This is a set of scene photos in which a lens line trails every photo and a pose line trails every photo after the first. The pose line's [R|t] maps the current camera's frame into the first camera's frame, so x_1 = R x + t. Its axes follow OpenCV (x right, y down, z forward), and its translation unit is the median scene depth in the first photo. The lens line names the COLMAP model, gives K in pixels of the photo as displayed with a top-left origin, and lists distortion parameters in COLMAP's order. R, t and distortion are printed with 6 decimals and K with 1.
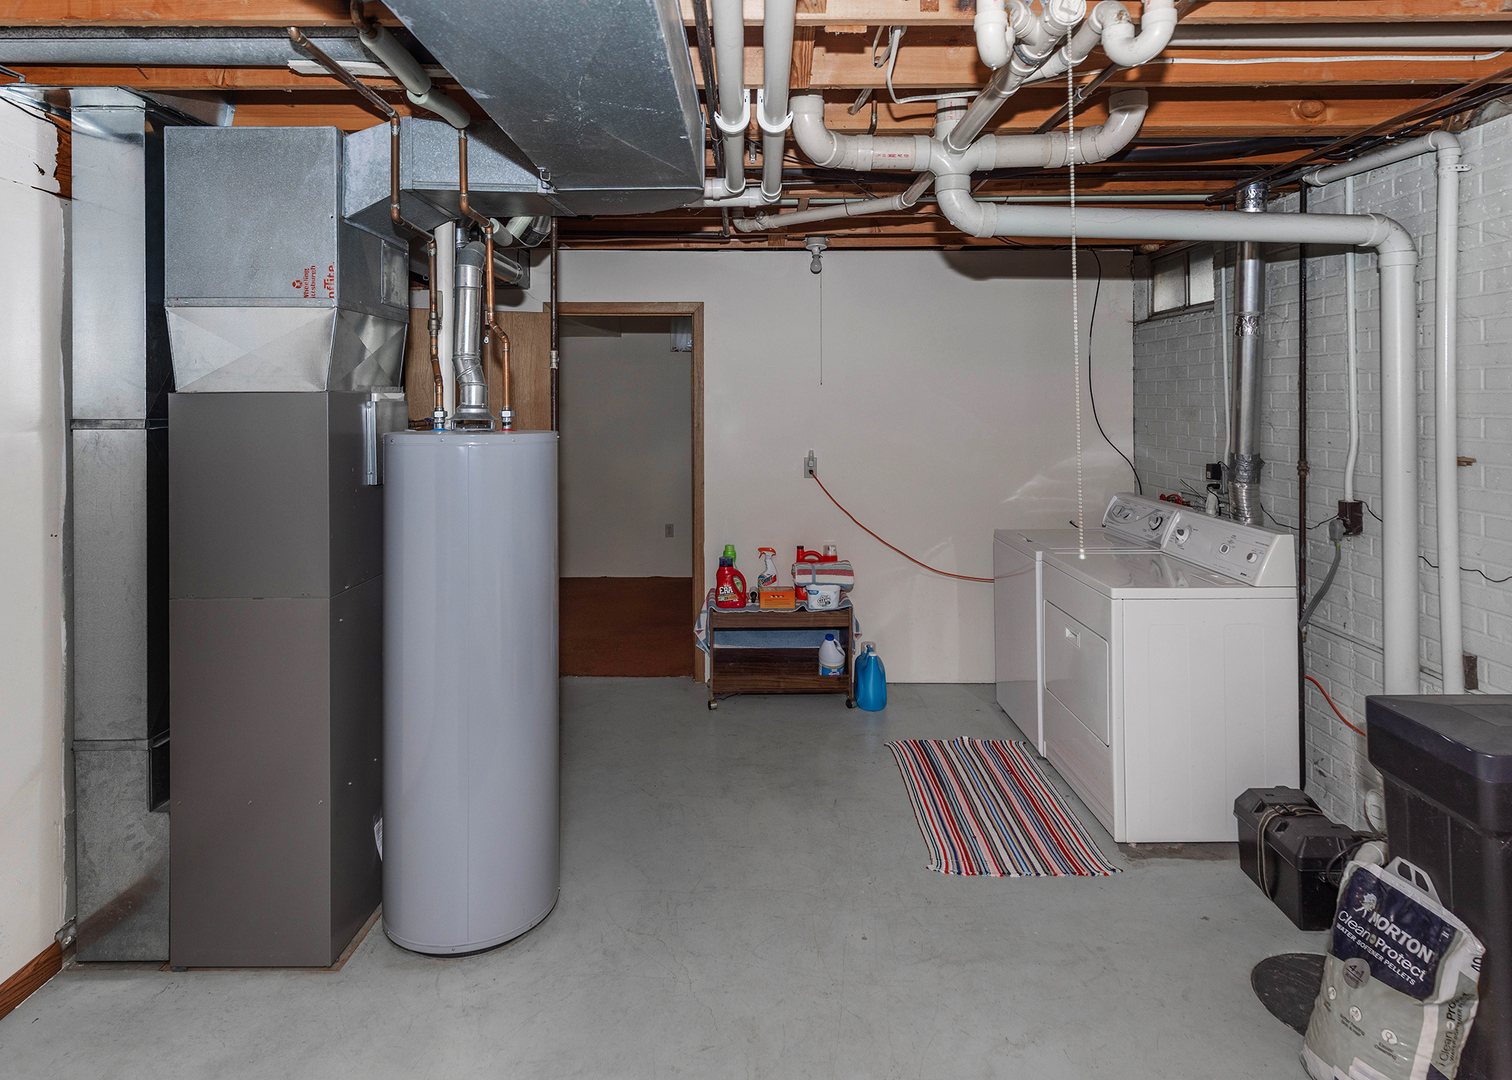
lens RADIAL K [[833.7, 0, 760.5], [0, 833.7, 395.4], [0, 0, 1]] dist [0.000967, -0.000274]
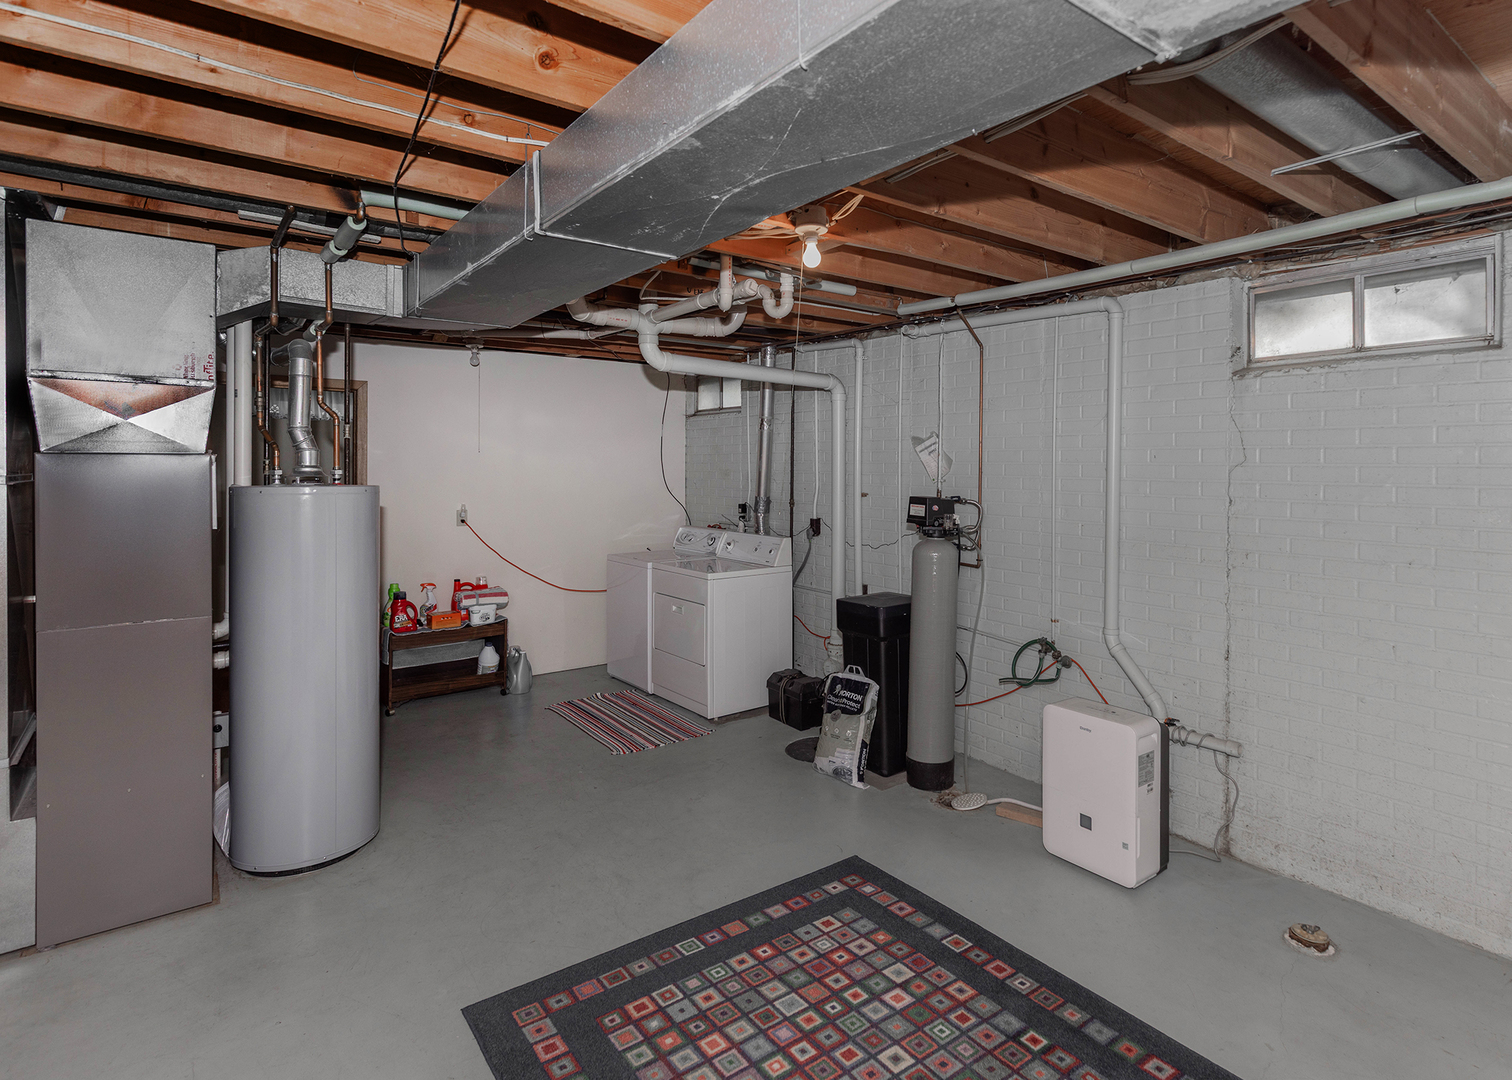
lens RADIAL K [[790.1, 0, 757.7], [0, 790.1, 470.2], [0, 0, 1]] dist [-0.000356, -0.000092]
pose [[0.808357, 0.003844, 0.588680, -0.481470], [-0.008311, 0.999954, 0.004882, 0.006791], [-0.588634, -0.008839, 0.808352, -0.404445]]
